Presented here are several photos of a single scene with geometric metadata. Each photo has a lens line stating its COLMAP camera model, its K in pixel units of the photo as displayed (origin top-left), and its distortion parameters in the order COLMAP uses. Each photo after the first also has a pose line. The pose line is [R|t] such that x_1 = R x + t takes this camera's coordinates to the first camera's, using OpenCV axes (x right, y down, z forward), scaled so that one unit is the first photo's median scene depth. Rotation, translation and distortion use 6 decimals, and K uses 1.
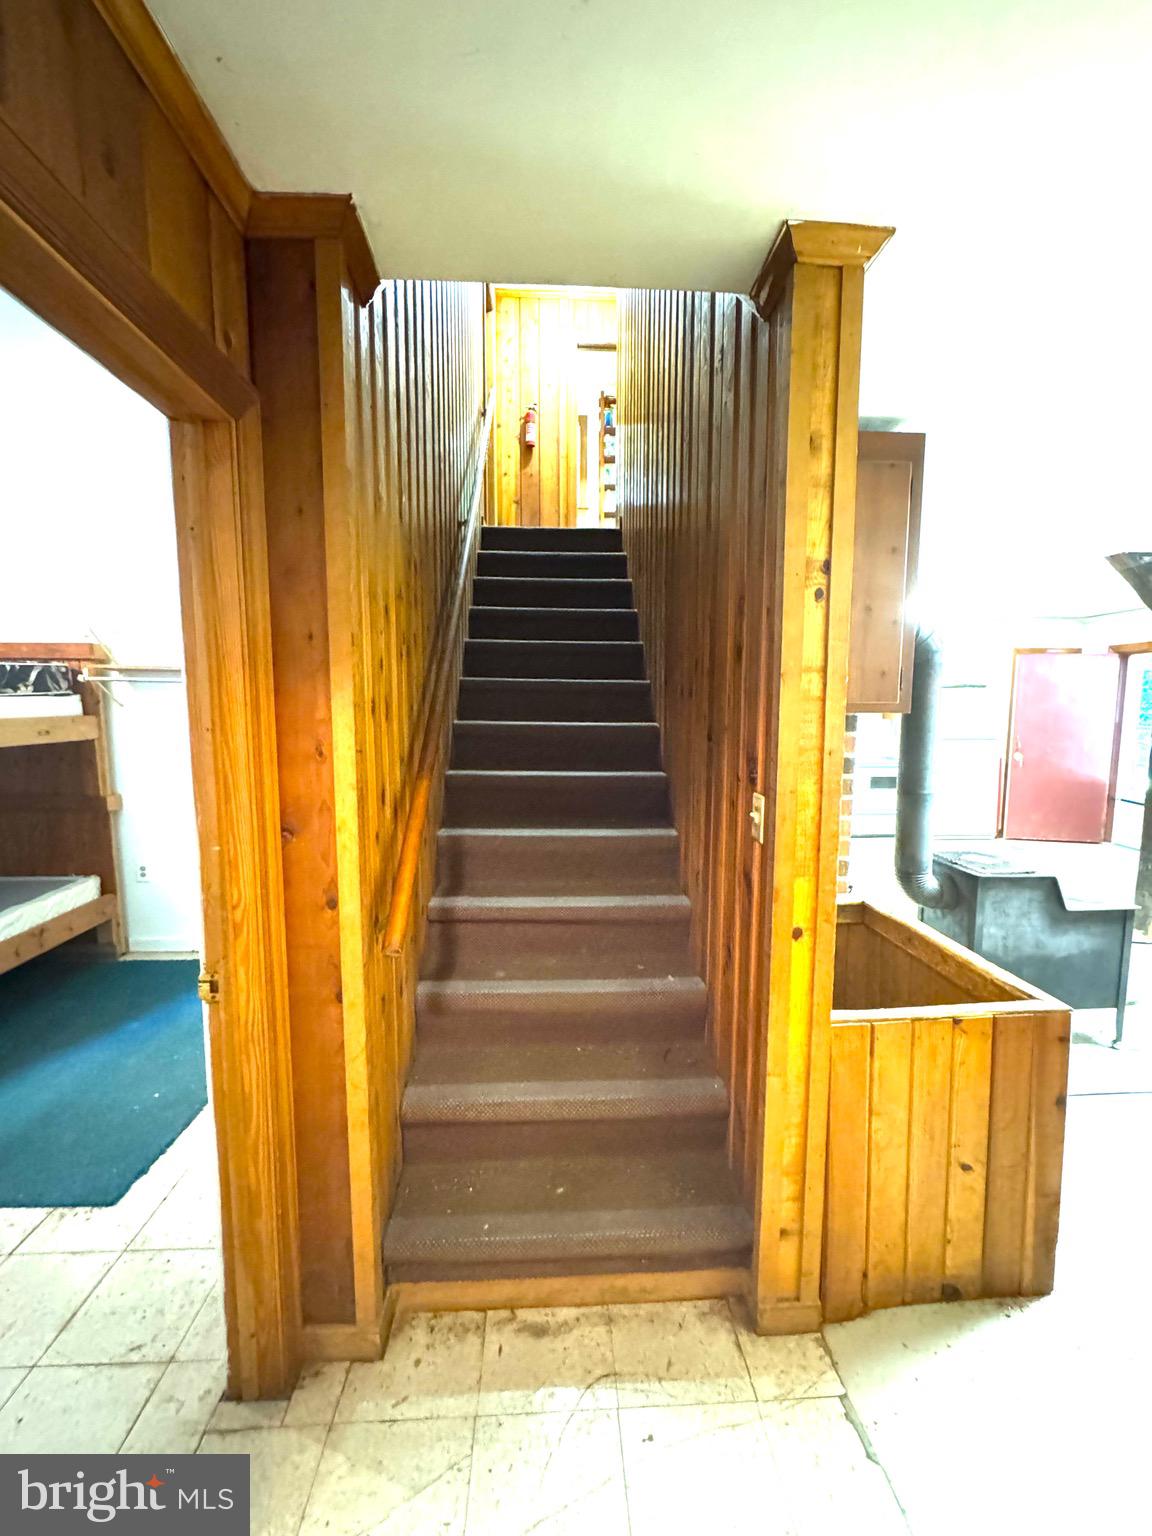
lens RADIAL K [[613.9, 0, 574.4], [0, 613.9, 769.4], [0, 0, 1]] dist [-0.005140, 0.000353]
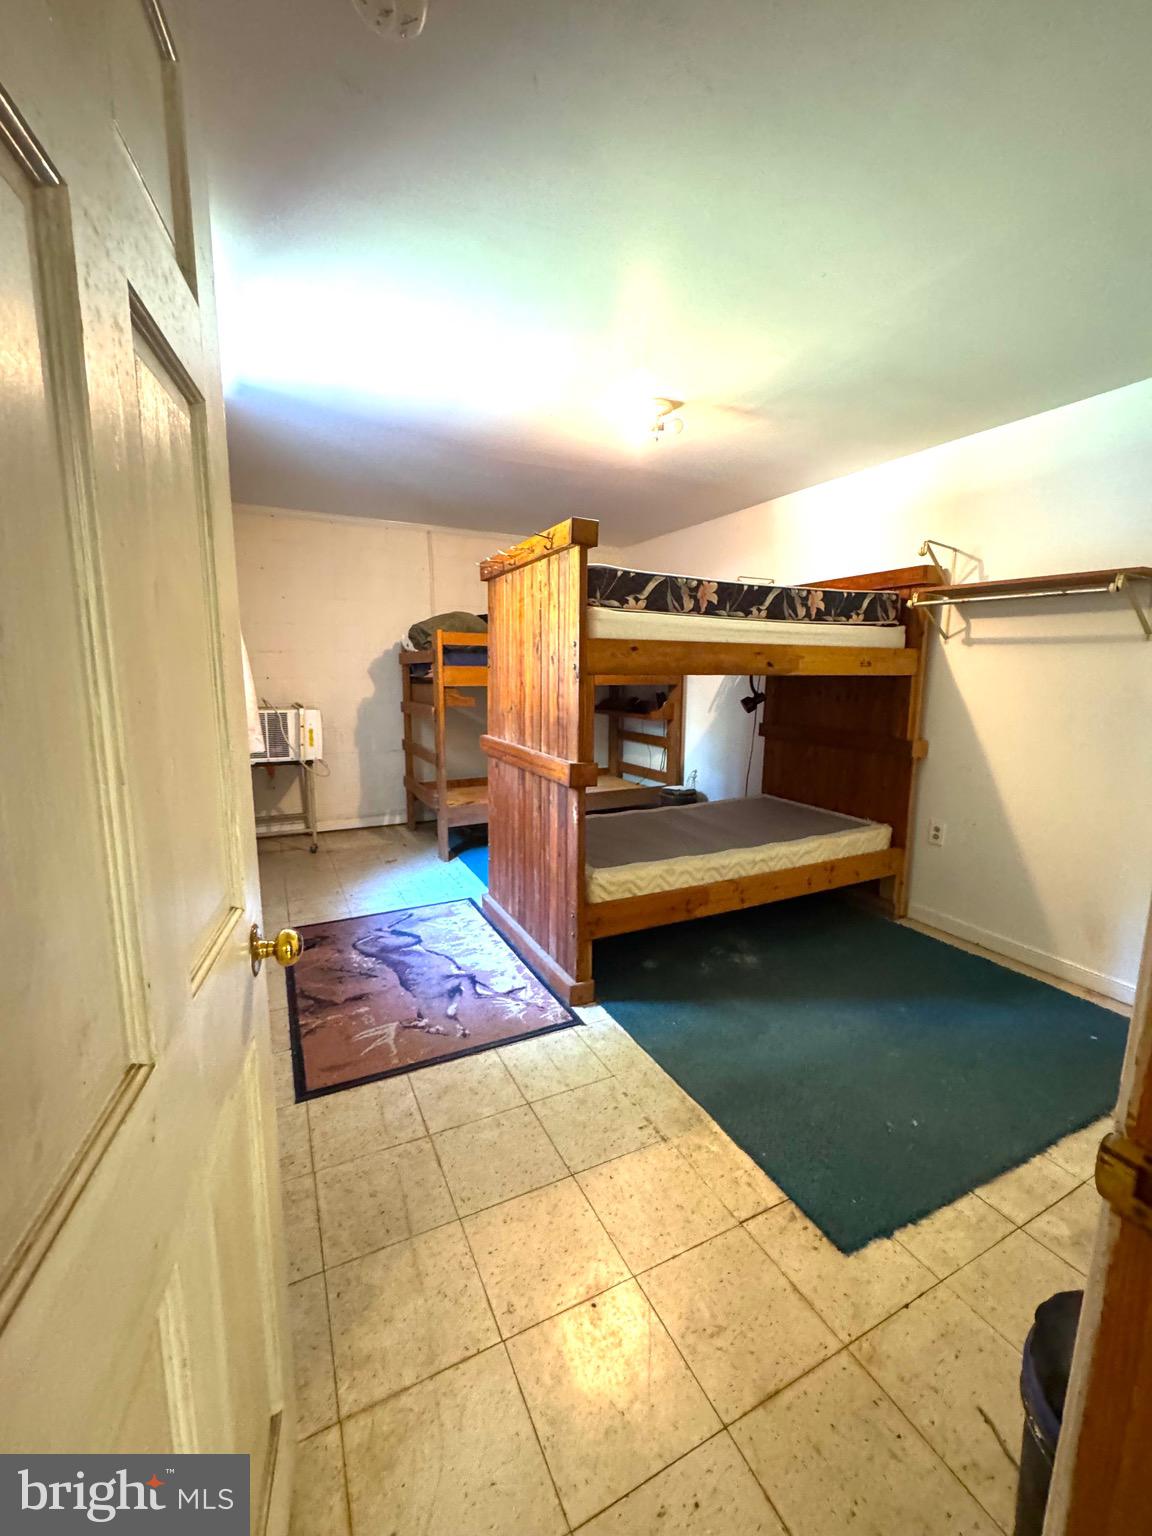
lens RADIAL K [[613.9, 0, 574.5], [0, 613.9, 766.1], [0, 0, 1]] dist [-0.005140, 0.000353]
pose [[0.405212, 0.142587, -0.903035, -0.160348], [-0.103192, 0.988584, 0.109791, 0.035476], [0.908380, 0.048697, 0.415300, 0.191774]]
